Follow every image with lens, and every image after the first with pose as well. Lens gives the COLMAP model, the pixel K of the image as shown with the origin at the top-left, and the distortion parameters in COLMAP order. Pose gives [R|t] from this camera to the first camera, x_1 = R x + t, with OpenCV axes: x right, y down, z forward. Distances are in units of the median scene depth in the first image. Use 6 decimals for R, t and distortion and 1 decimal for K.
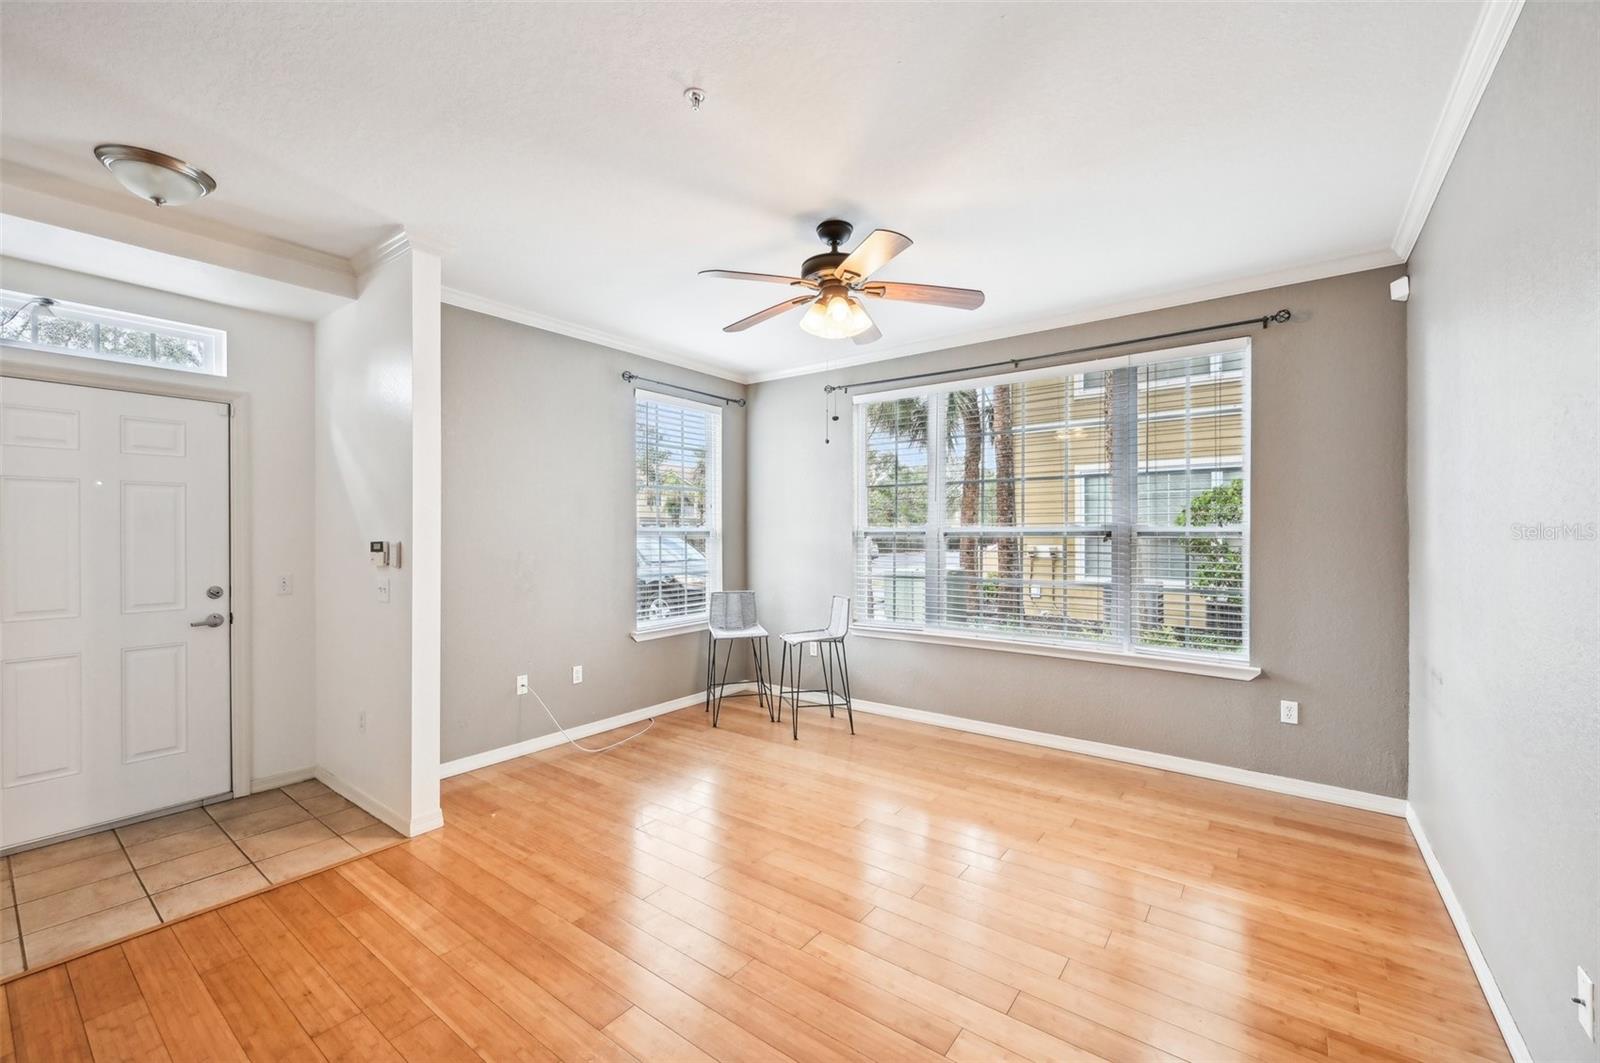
lens RADIAL K [[647.0, 0, 801.1], [0, 647.0, 539.1], [0, 0, 1]] dist [-0.000480, -0.000169]
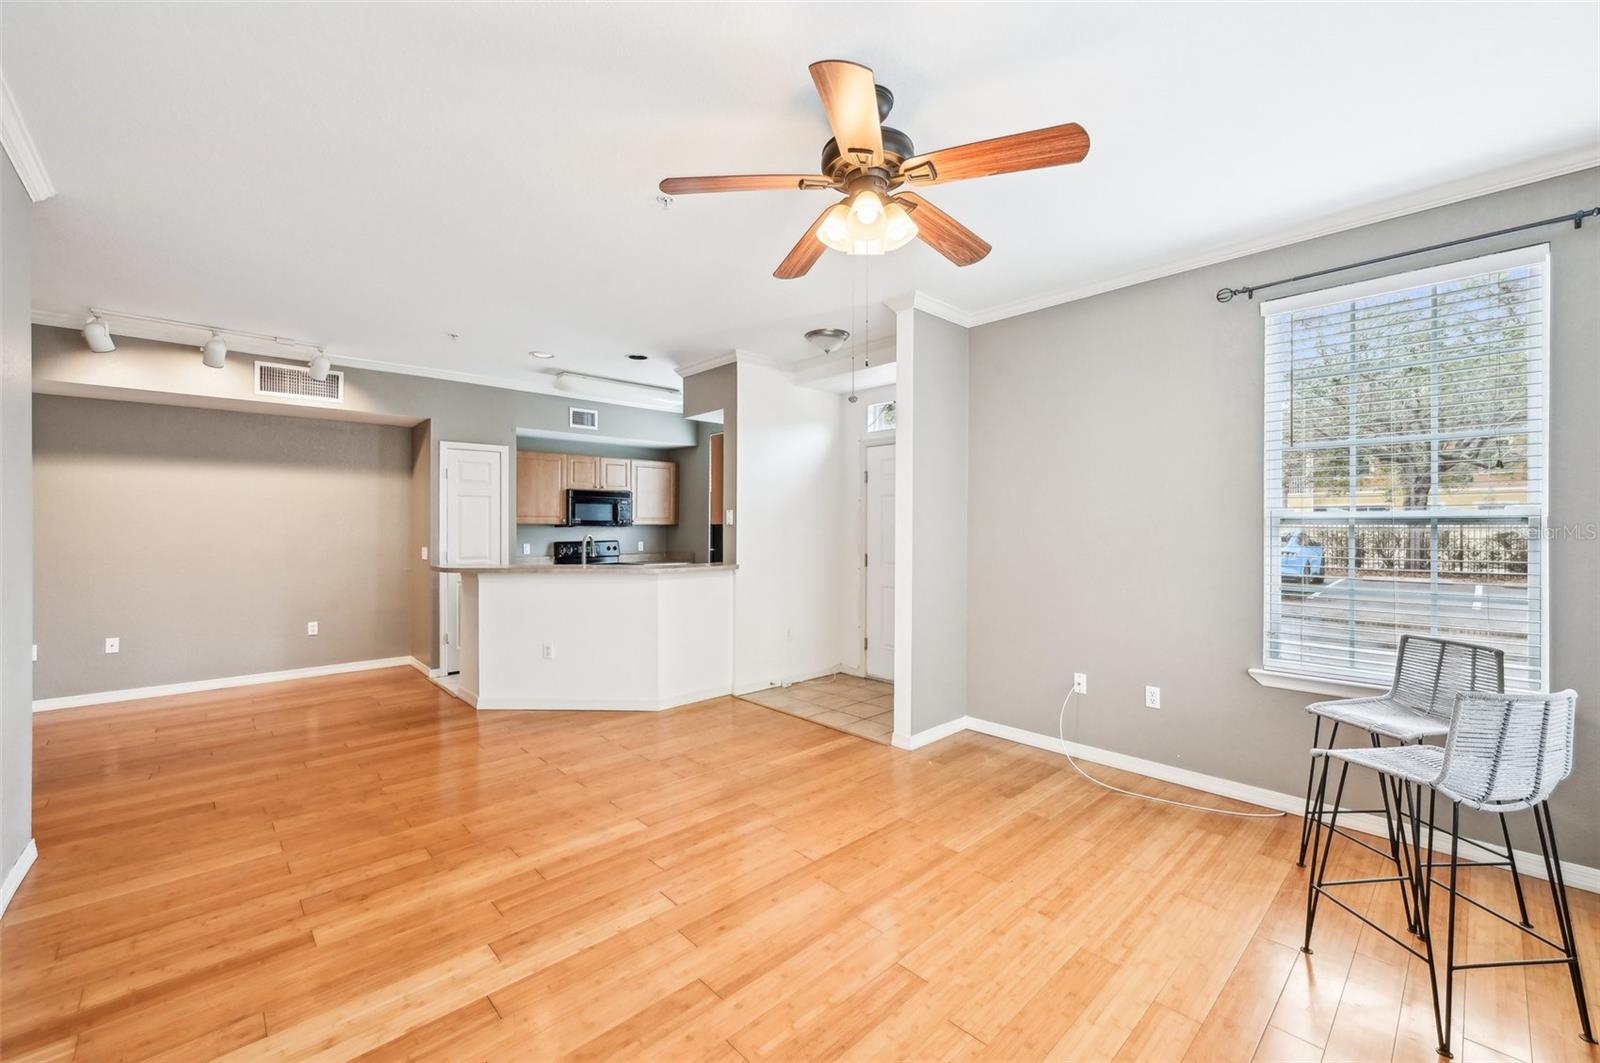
lens RADIAL K [[647.2, 0, 800.6], [0, 647.2, 529.4], [0, 0, 1]] dist [0.001634, 0.000148]
pose [[-0.172845, 0.010358, -0.984895, 0.599812], [-0.006458, 0.999911, 0.011649, -0.007549], [0.984928, 0.008374, -0.172762, 0.806744]]
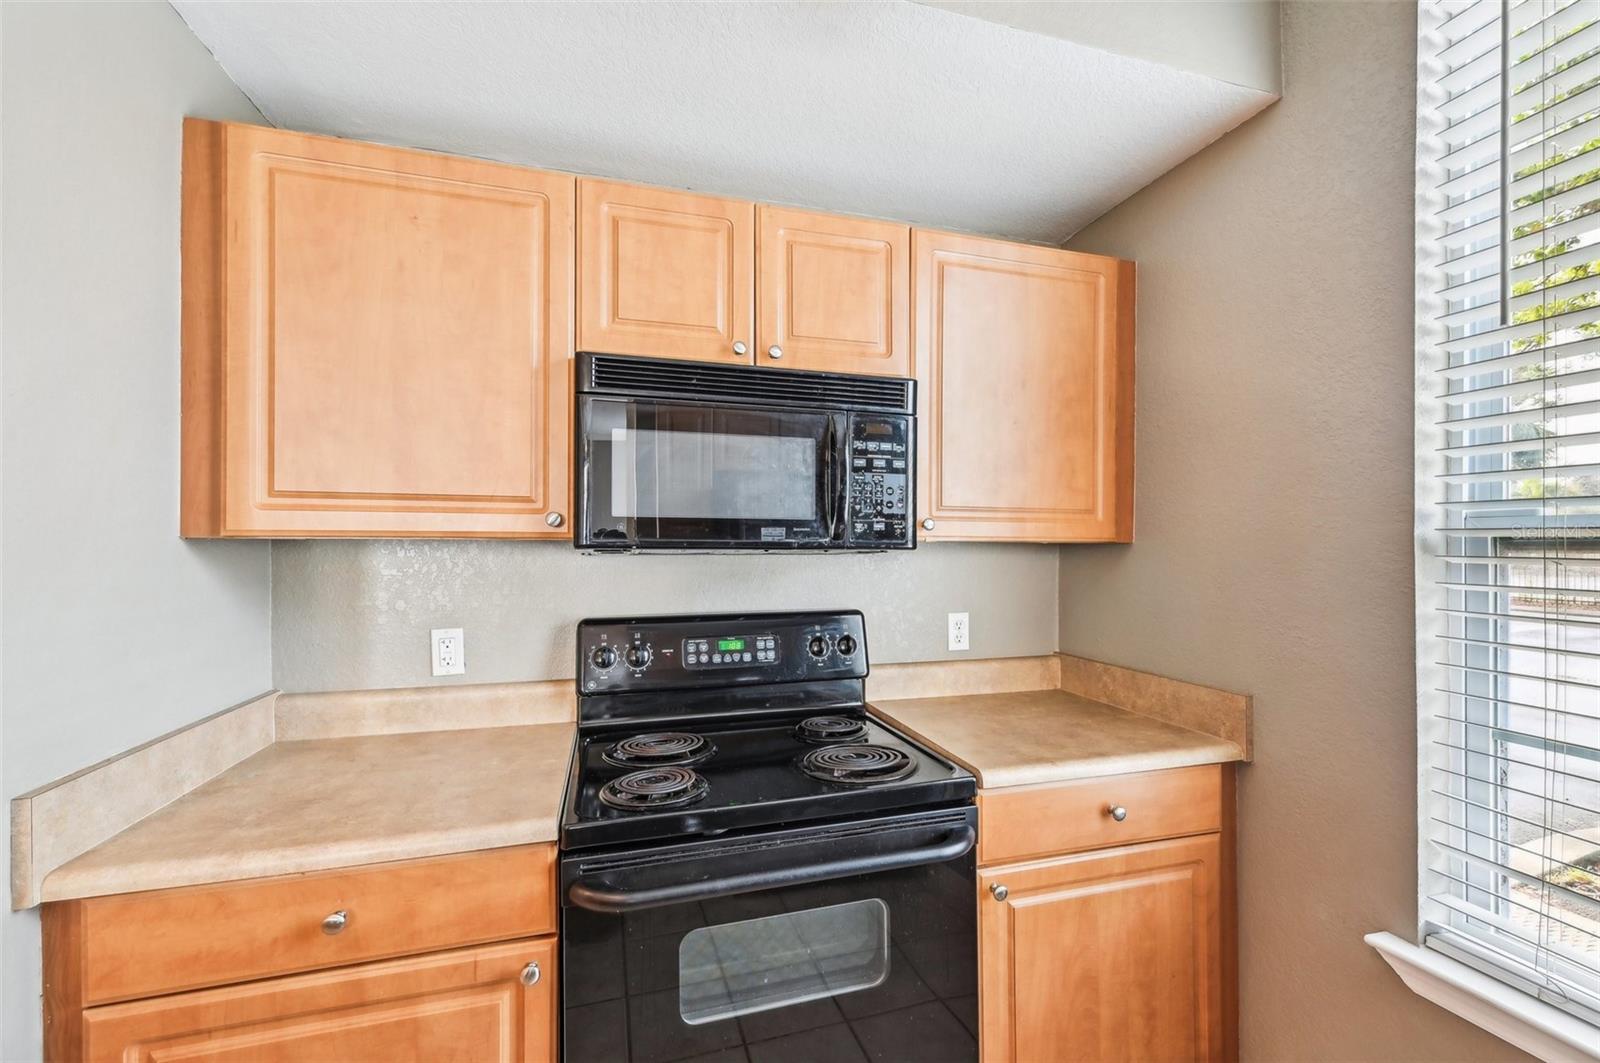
lens RADIAL K [[656.7, 0, 802.3], [0, 656.7, 538.9], [0, 0, 1]] dist [-0.000208, 0.000012]
pose [[-0.599988, -0.002339, -0.800006, -0.894000], [-0.002839, 0.999996, -0.000794, 0.003649], [0.800004, 0.001795, -0.599992, 0.143604]]
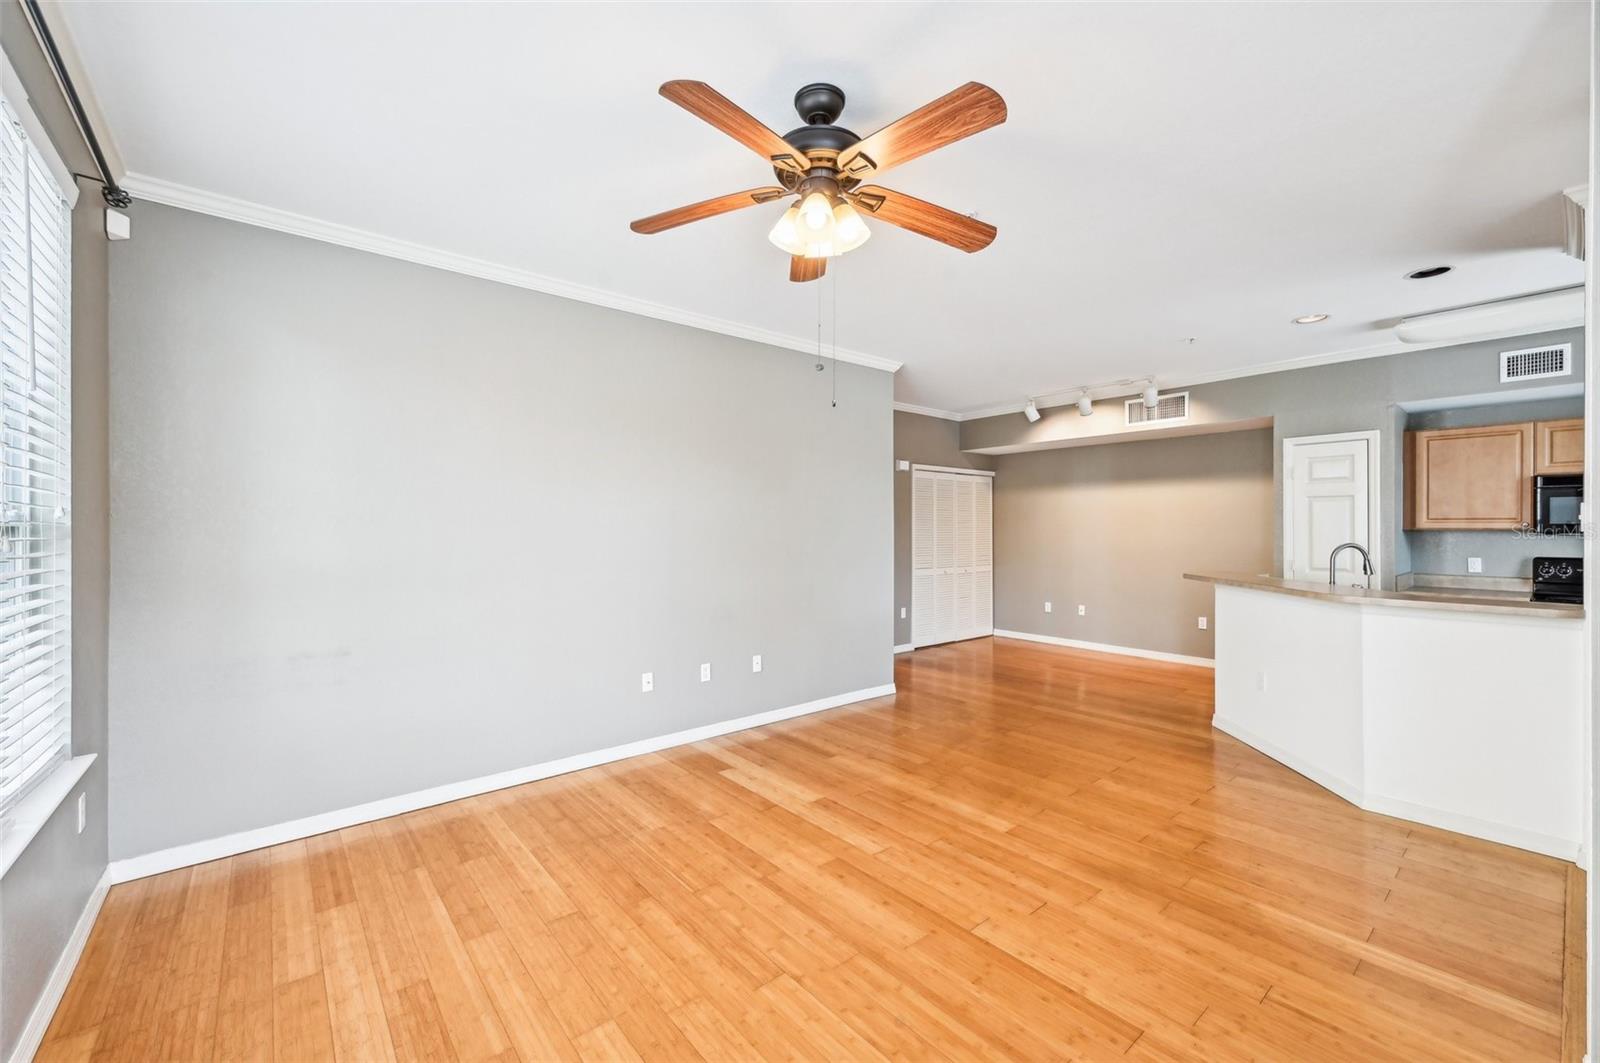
lens RADIAL K [[647.2, 0, 800.6], [0, 647.2, 529.4], [0, 0, 1]] dist [0.001634, 0.000148]
pose [[-0.972887, 0.001274, 0.231277, -0.069792], [0.002947, 0.999972, 0.006889, -0.009542], [-0.231262, 0.007383, -0.972863, 1.302714]]
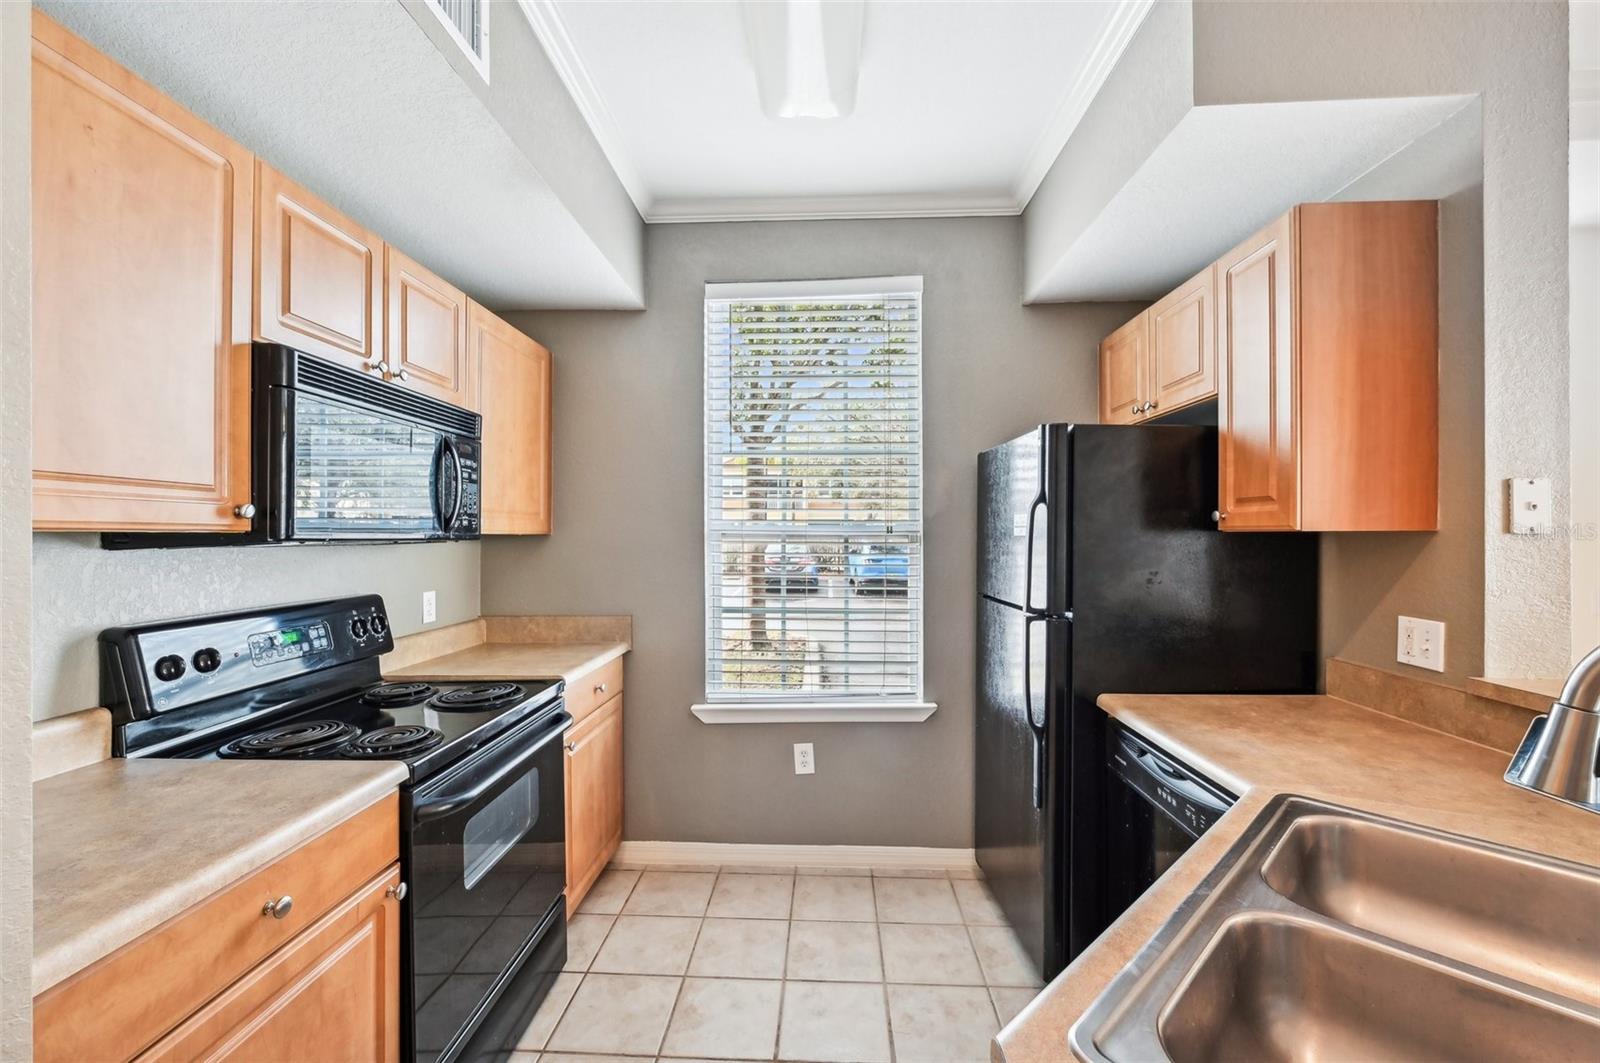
lens RADIAL K [[647.2, 0, 800.6], [0, 647.2, 529.4], [0, 0, 1]] dist [0.001634, 0.000148]
pose [[0.566121, -0.002326, -0.824319, -0.662381], [-0.007443, 0.999941, -0.007933, 0.003112], [0.824289, 0.010626, 0.566070, -0.127203]]
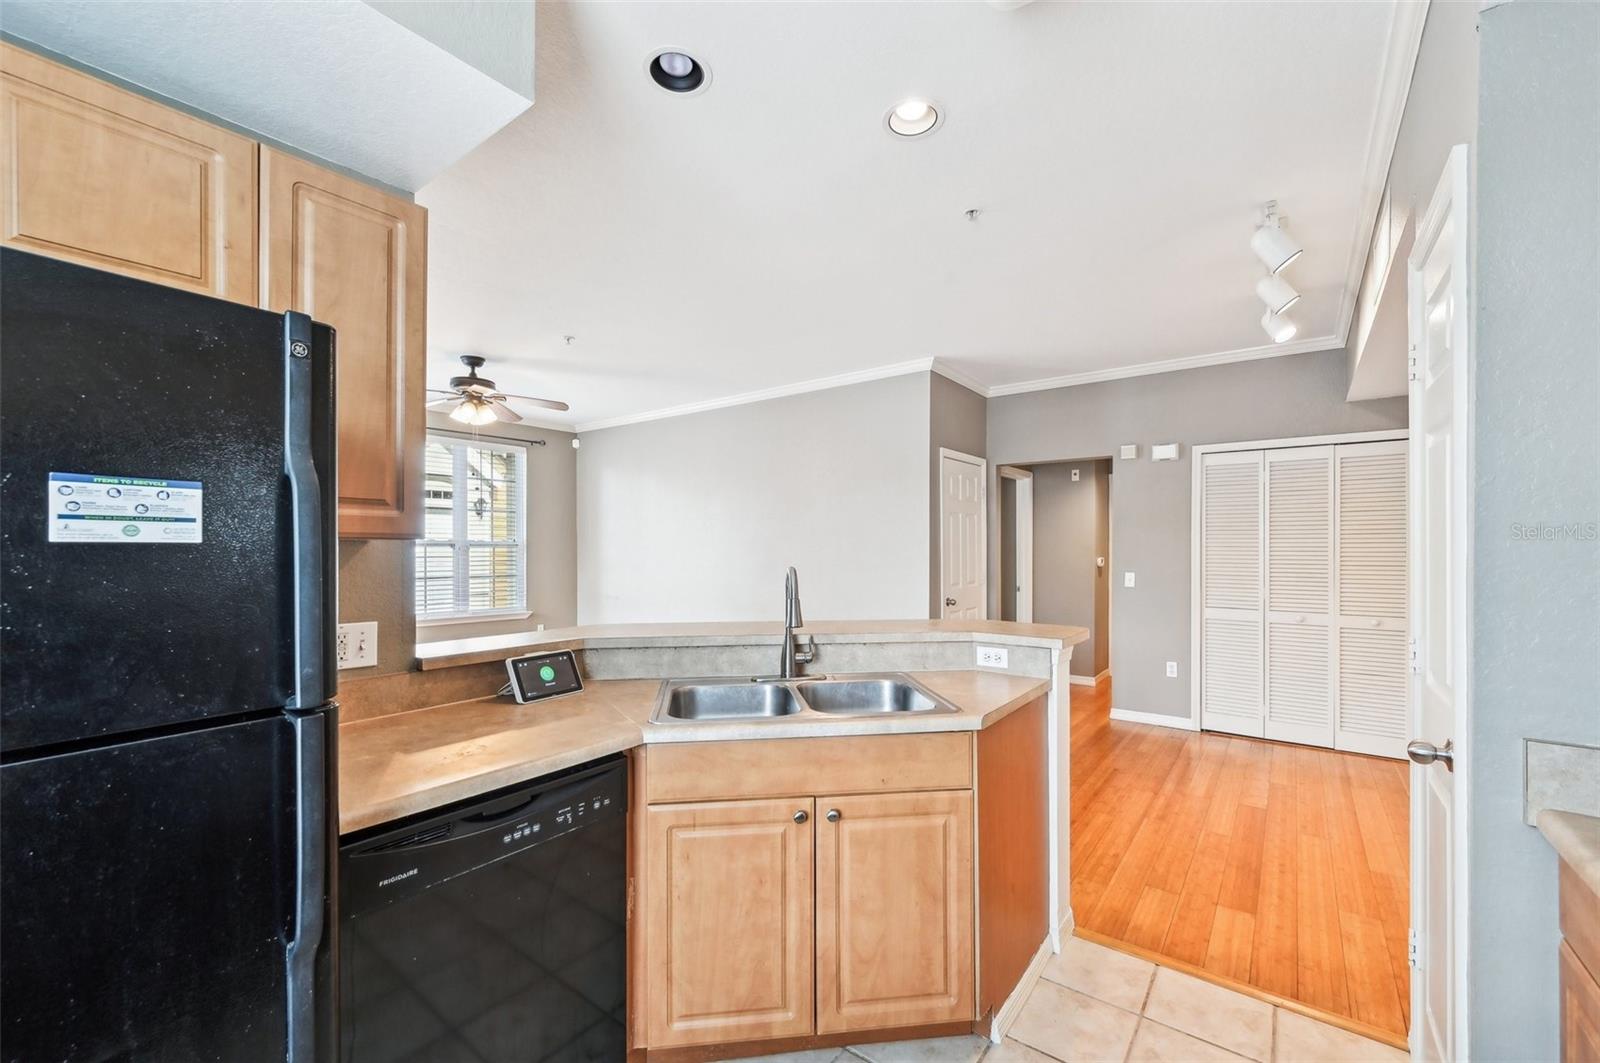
lens RADIAL K [[647.3, 0, 798.1], [0, 647.3, 558.5], [0, 0, 1]] dist [-0.000120, 0.000010]
pose [[0.008997, -0.016159, 0.999829, -1.206775], [0.004773, 0.999859, 0.016116, 0.004666], [-0.999948, 0.004627, 0.009073, 0.122594]]
